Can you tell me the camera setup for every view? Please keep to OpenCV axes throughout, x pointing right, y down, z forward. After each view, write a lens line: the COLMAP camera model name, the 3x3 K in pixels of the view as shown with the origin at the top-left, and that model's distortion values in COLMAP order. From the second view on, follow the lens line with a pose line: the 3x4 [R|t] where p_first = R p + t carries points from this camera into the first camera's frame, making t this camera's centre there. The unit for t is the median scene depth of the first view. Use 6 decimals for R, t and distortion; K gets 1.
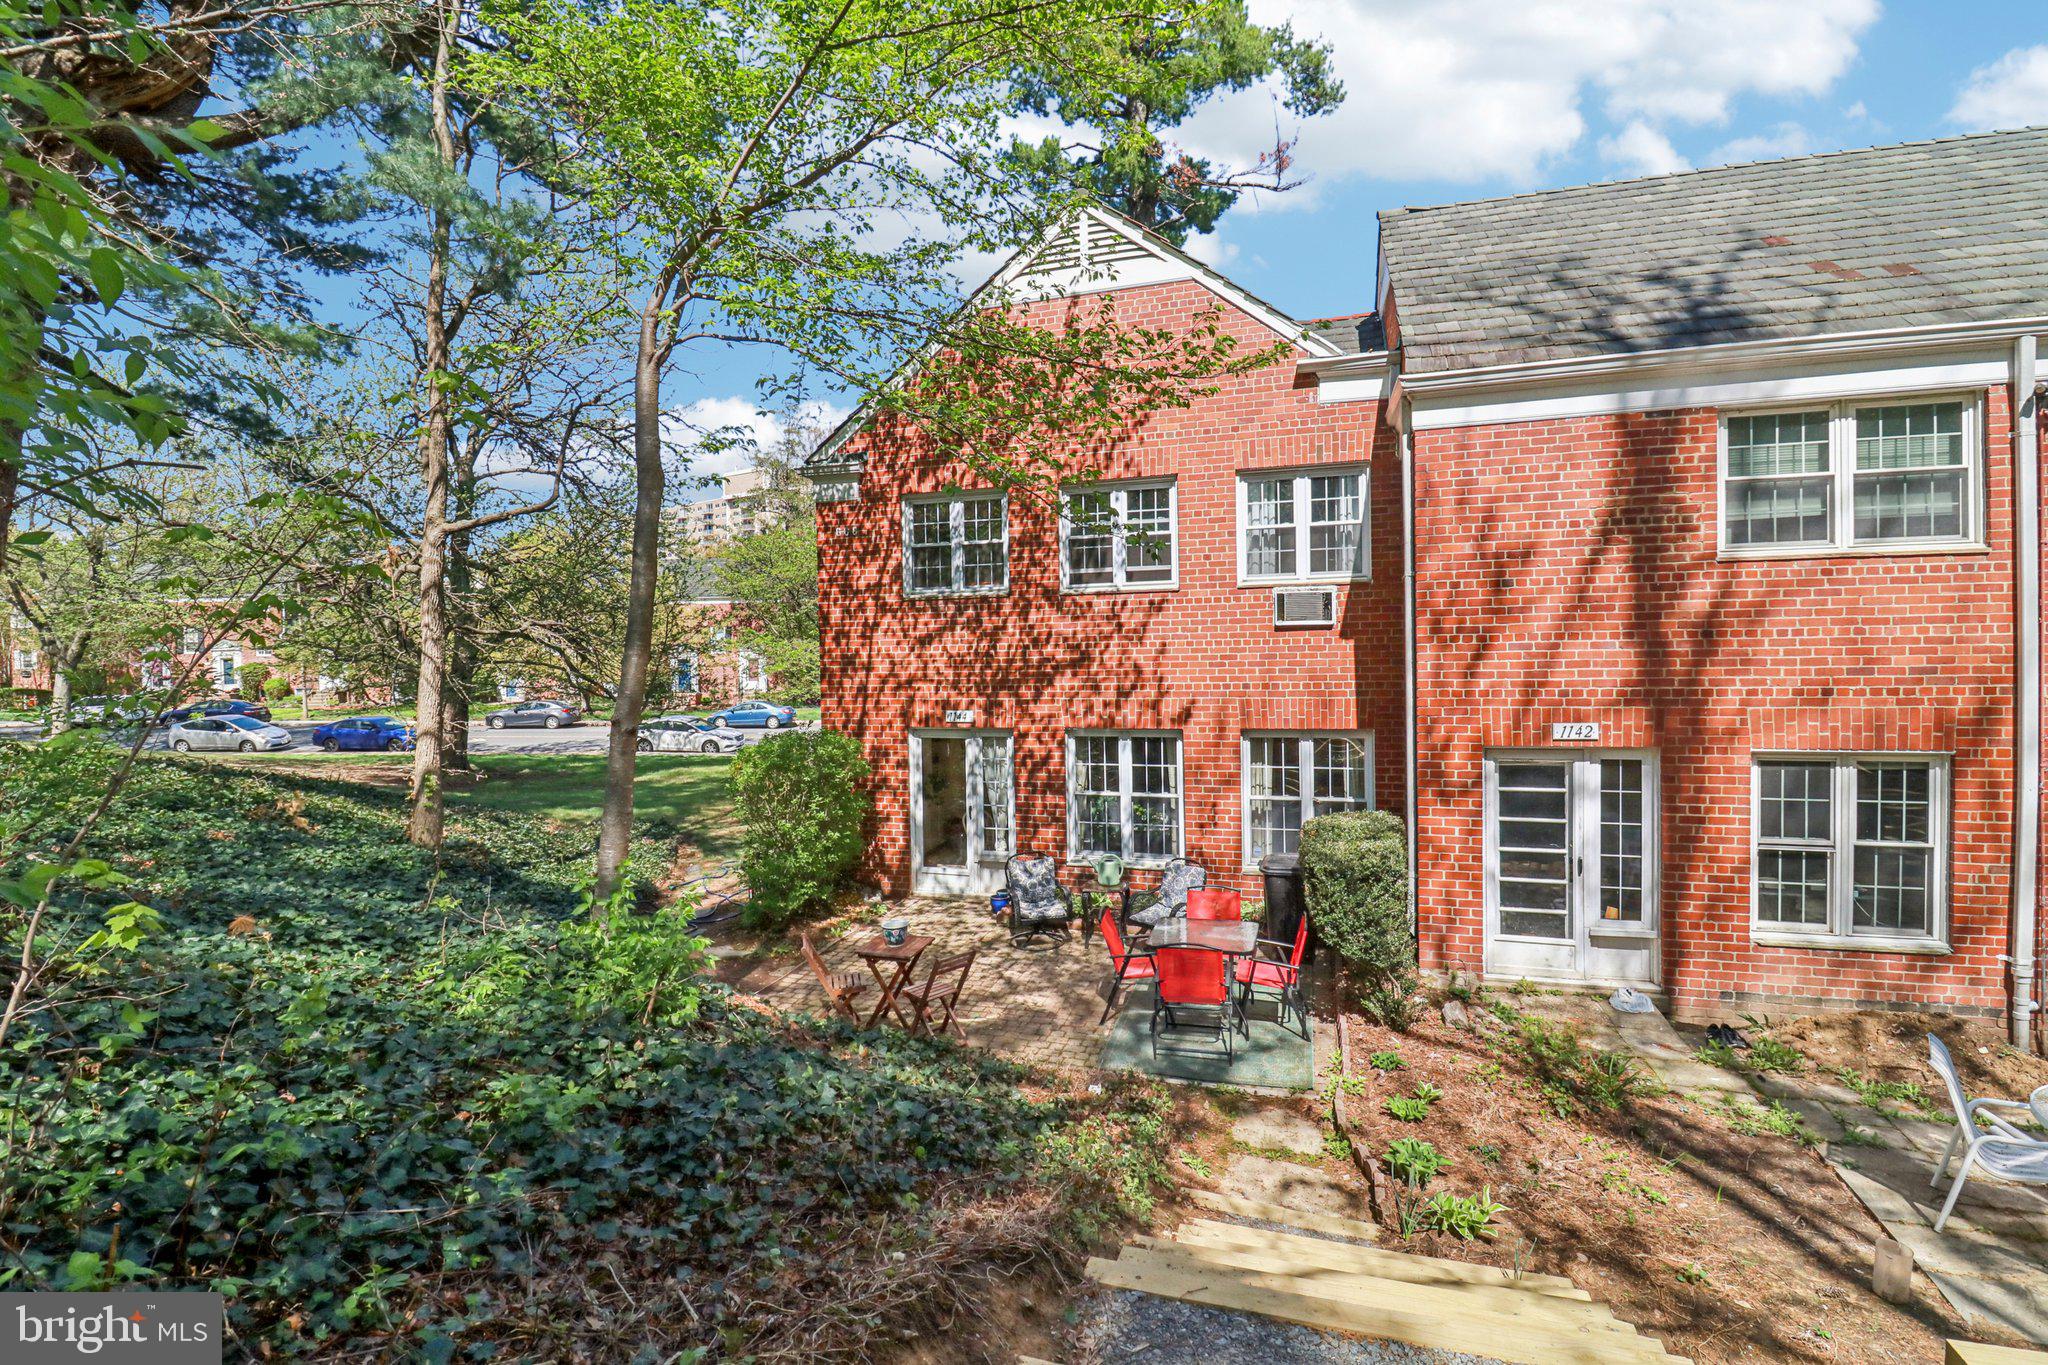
lens RADIAL K [[962.2, 0, 1023.0], [0, 962.2, 660.1], [0, 0, 1]] dist [-0.004379, -0.009482]
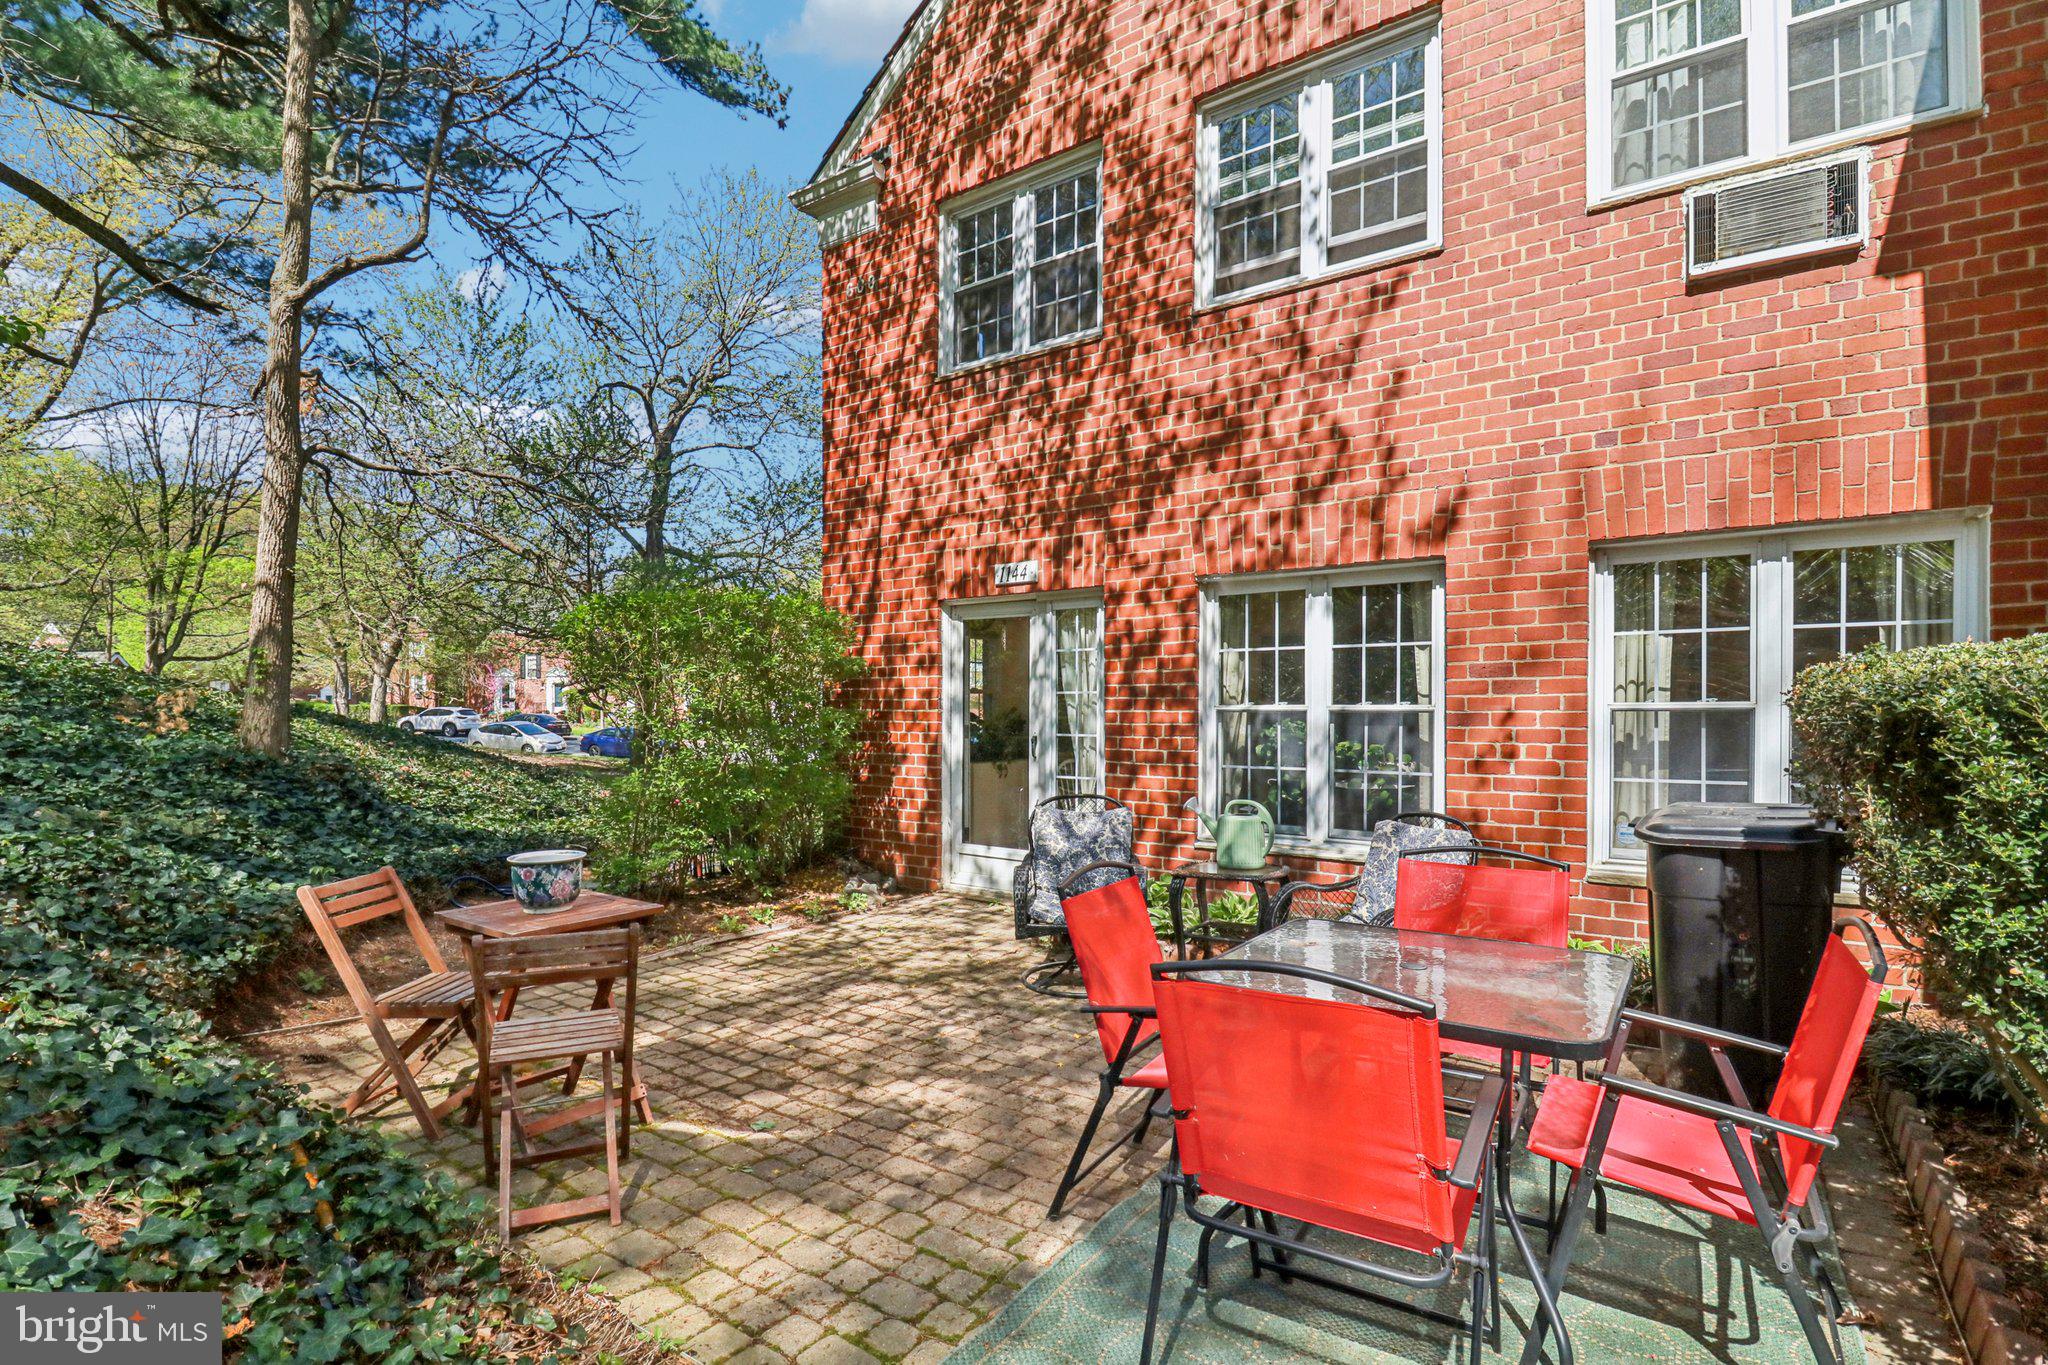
lens RADIAL K [[962.2, 0, 997.1], [0, 962.2, 723.1], [0, 0, 1]] dist [-0.004379, -0.009482]
pose [[0.945436, 0.027002, -0.324688, 0.114693], [-0.029463, 0.999562, -0.002664, 0.155108], [0.324474, 0.012085, 0.945818, 0.492388]]
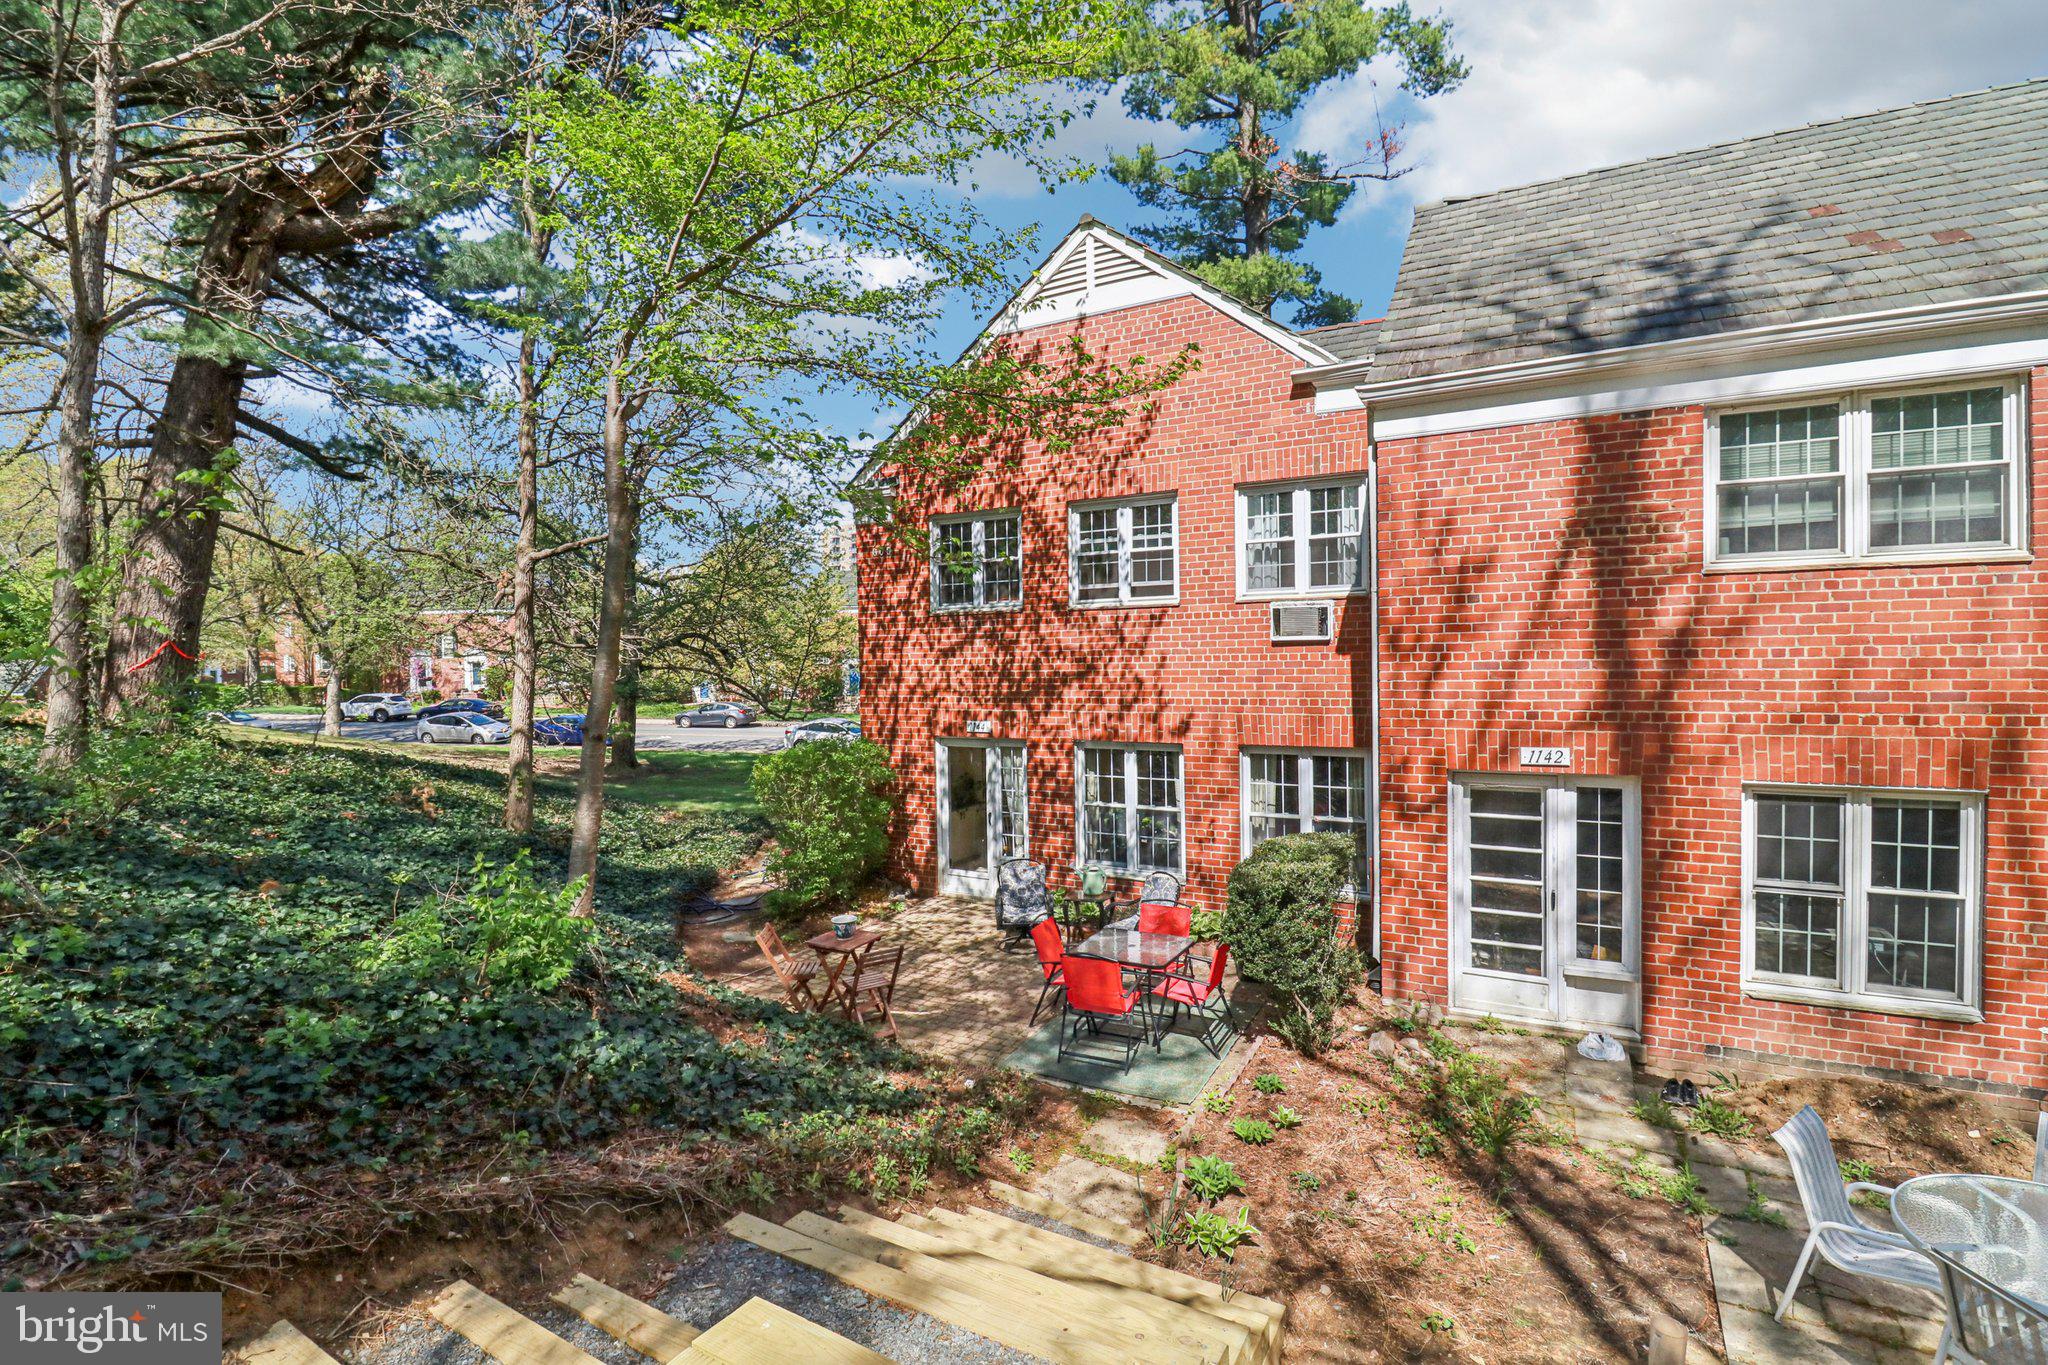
lens RADIAL K [[962.2, 0, 1014.9], [0, 962.2, 667.2], [0, 0, 1]] dist [-0.004379, -0.009482]
pose [[0.979840, 0.006081, -0.199691, 0.190666], [-0.005639, 0.999980, 0.002781, -0.009269], [0.199704, -0.001599, 0.979855, -0.017843]]
